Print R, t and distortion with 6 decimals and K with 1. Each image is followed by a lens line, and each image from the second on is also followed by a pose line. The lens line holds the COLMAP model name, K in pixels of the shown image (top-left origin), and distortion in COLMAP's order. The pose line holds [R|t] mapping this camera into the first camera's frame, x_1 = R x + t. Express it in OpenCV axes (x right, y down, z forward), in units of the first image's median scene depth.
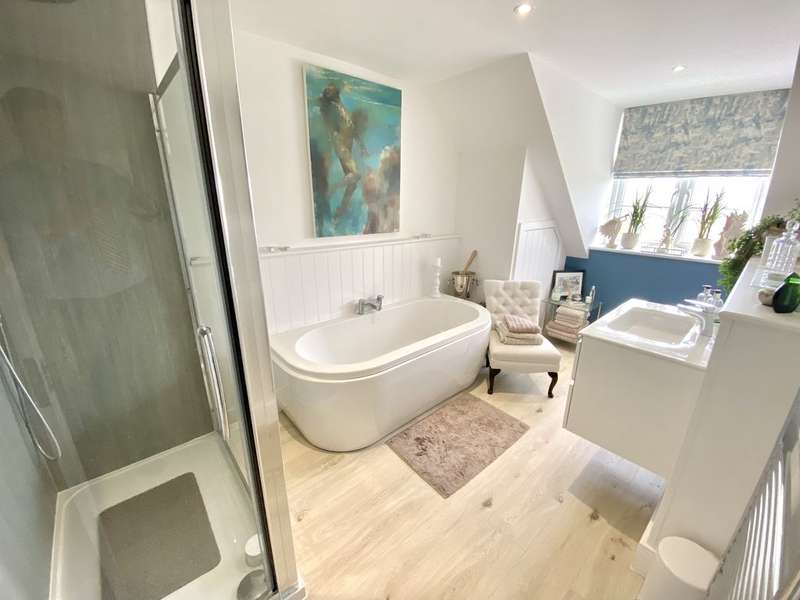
lens RADIAL K [[326.0, 0, 396.8], [0, 326.0, 297.9], [0, 0, 1]] dist [0.003241, -0.005778]
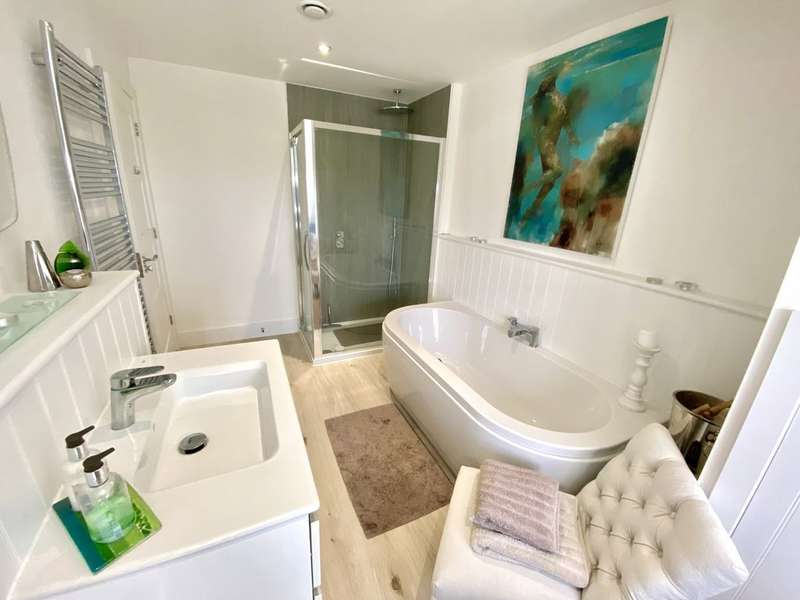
lens RADIAL K [[326.0, 0, 395.2], [0, 326.0, 305.3], [0, 0, 1]] dist [0.003241, -0.005778]
pose [[-0.235009, 0.286352, -0.928856, 0.826191], [-0.341941, 0.870178, 0.354777, -0.238651], [0.909861, 0.400989, -0.106584, 0.855832]]
